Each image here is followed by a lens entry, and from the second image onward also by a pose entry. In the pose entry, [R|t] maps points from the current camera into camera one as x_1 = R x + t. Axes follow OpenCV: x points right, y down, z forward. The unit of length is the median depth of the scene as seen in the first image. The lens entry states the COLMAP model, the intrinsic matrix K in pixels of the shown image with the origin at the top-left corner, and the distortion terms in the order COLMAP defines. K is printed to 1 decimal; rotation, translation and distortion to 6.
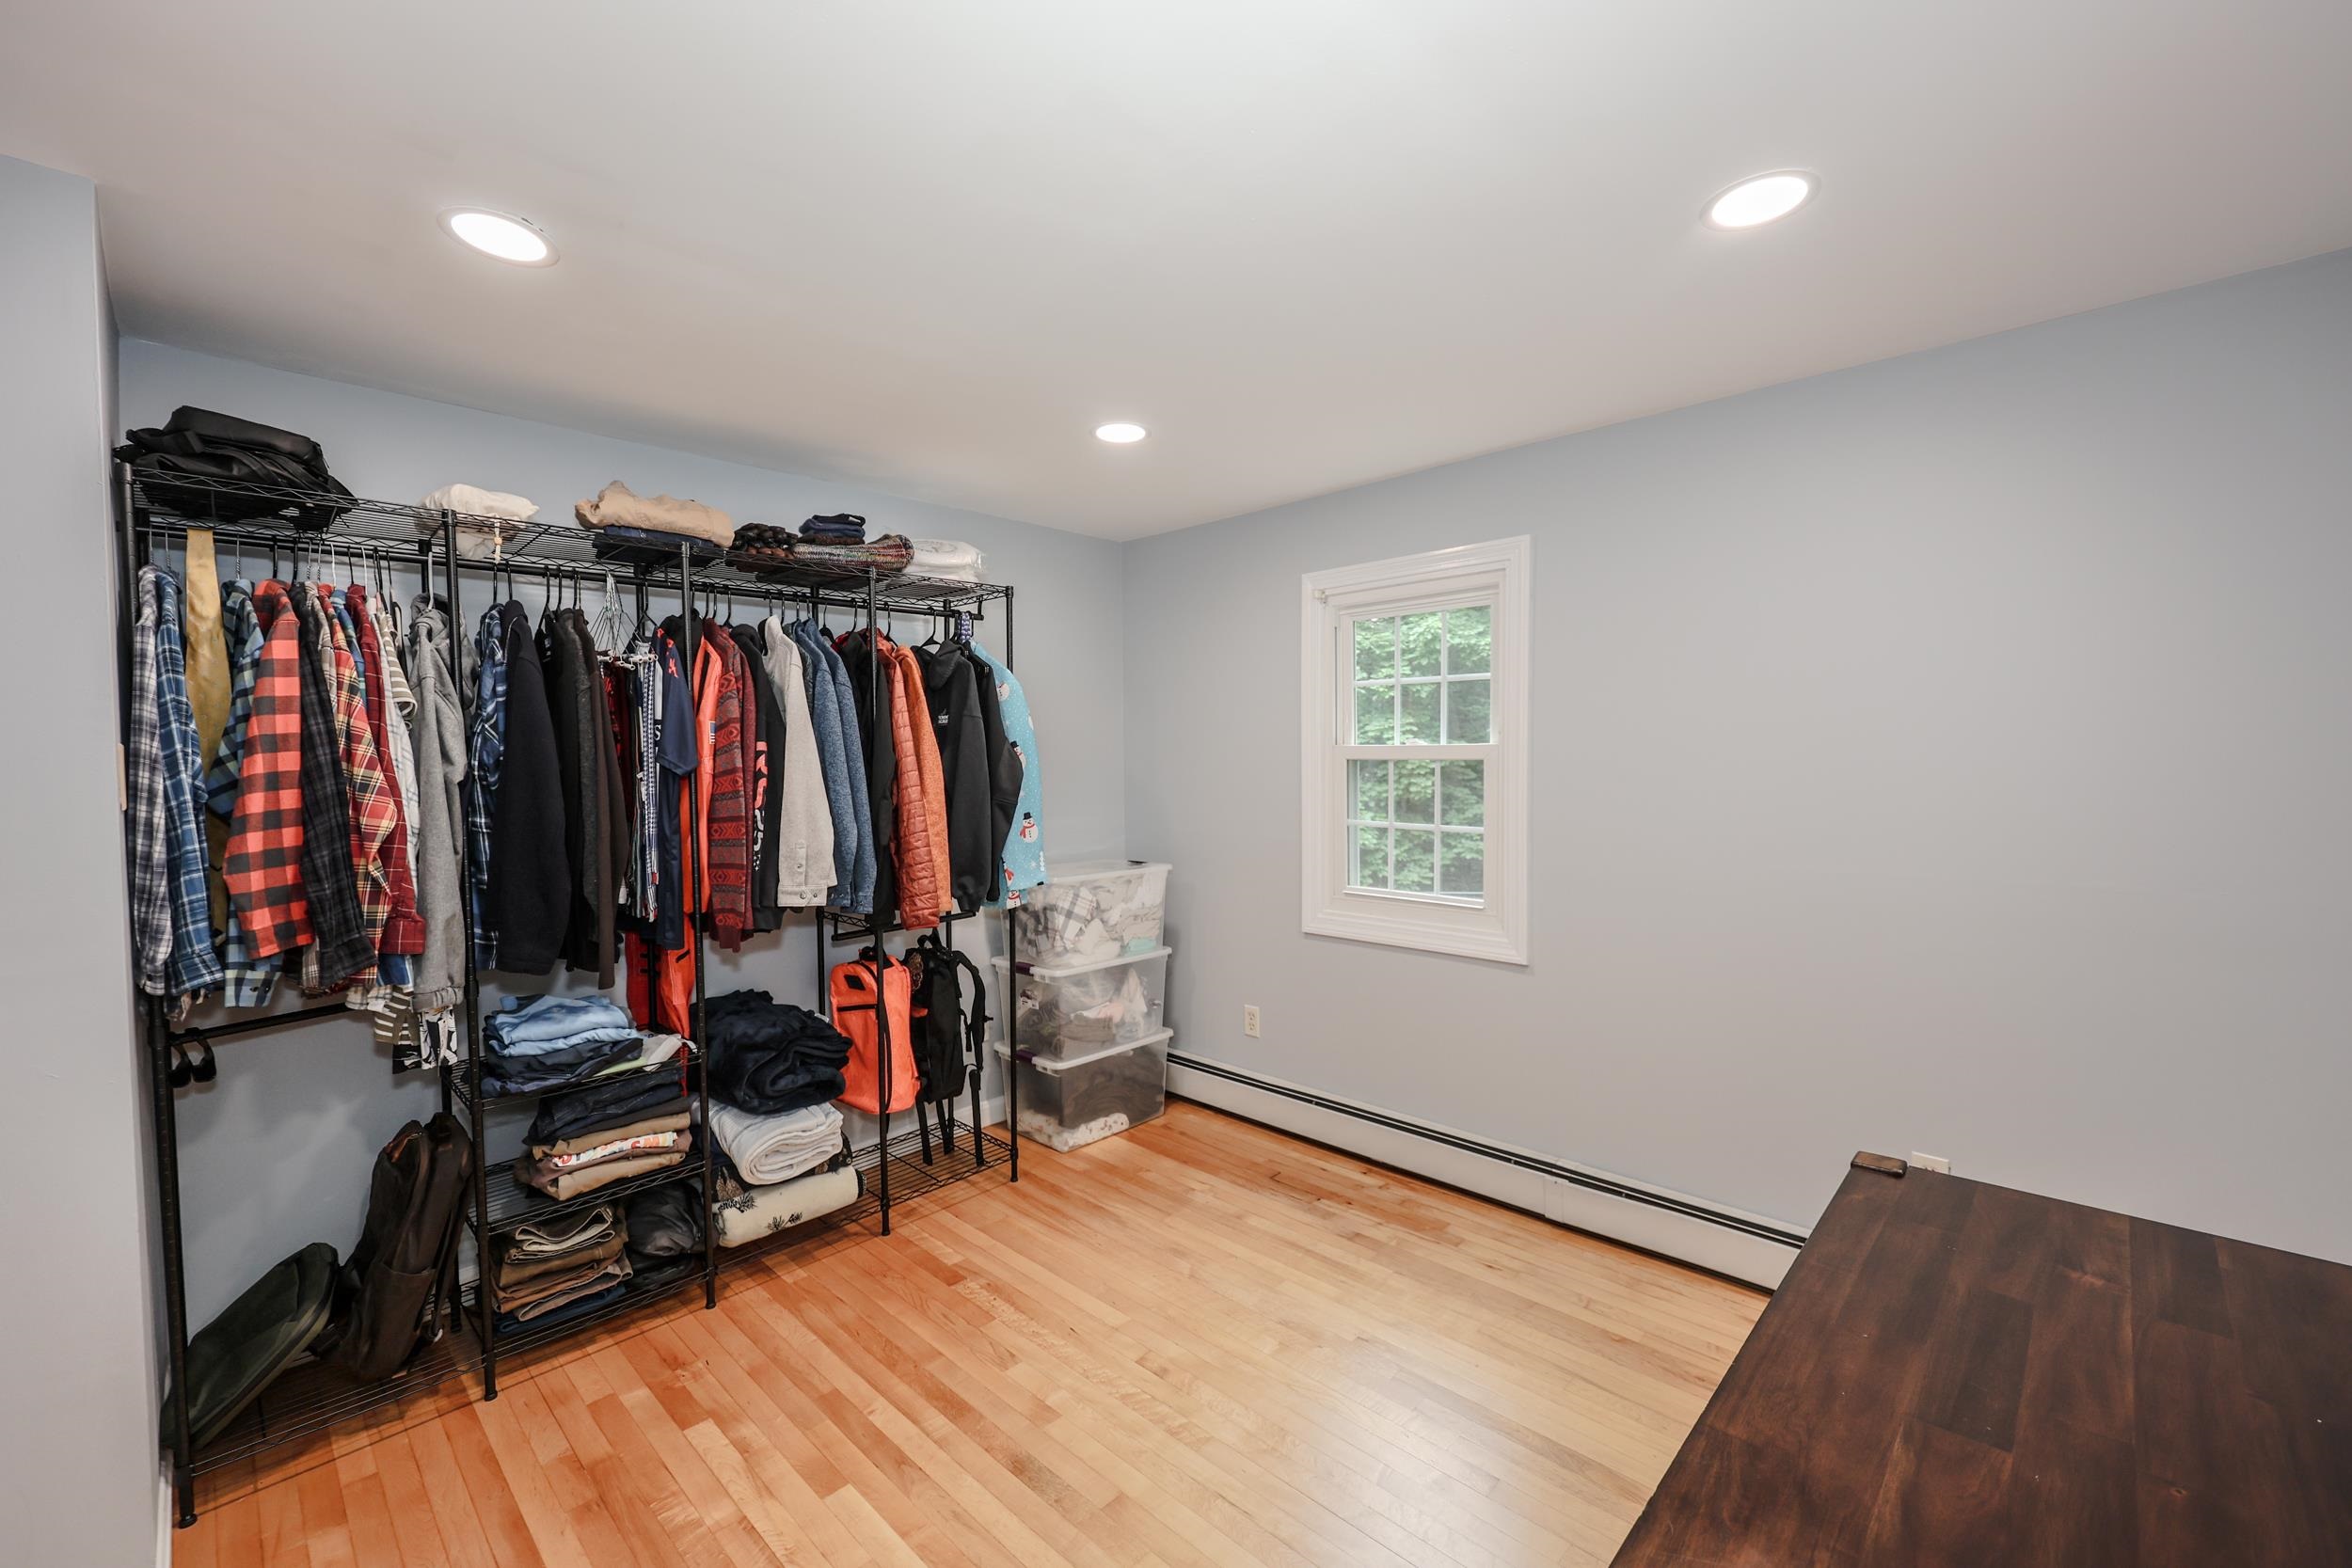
lens RADIAL K [[946.9, 0, 1176.1], [0, 946.9, 790.3], [0, 0, 1]] dist [0.002776, 0.000054]
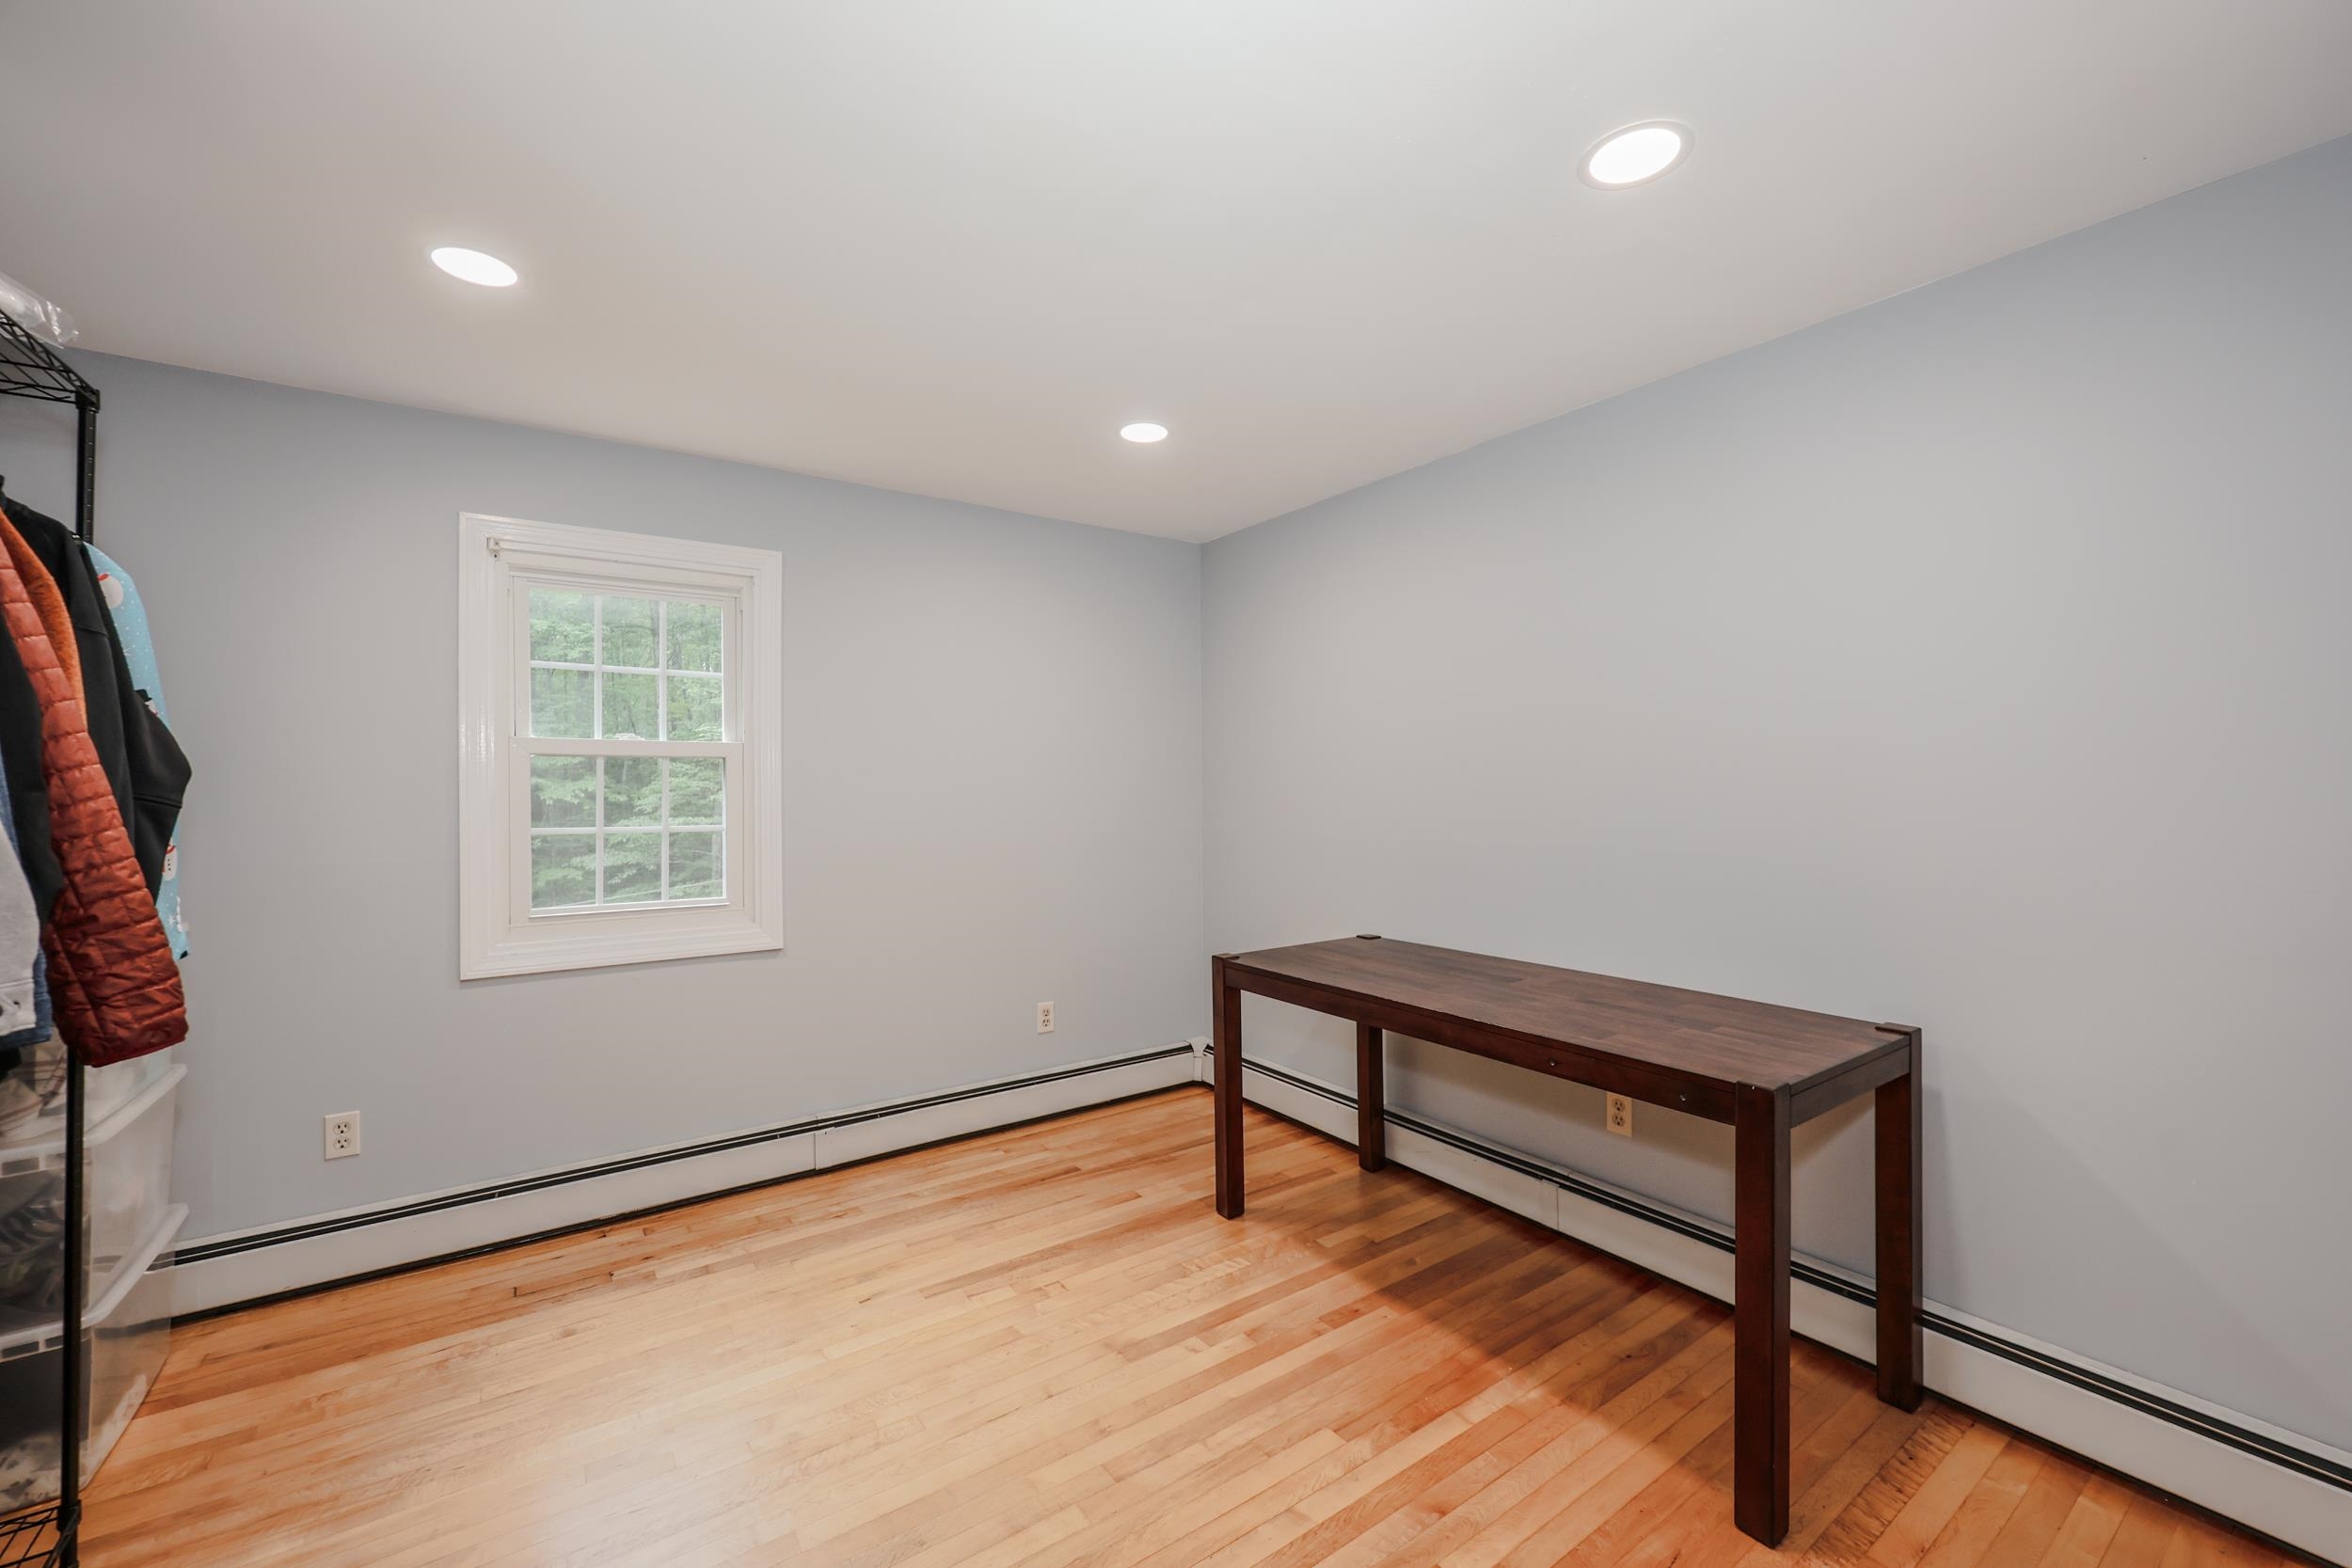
lens RADIAL K [[946.9, 0, 1179.0], [0, 946.9, 786.7], [0, 0, 1]] dist [0.002776, 0.000054]
pose [[0.193702, 0.005919, 0.981043, -0.527732], [0.037323, 0.999213, -0.013398, 0.028252], [-0.980350, 0.039211, 0.193328, 0.301317]]
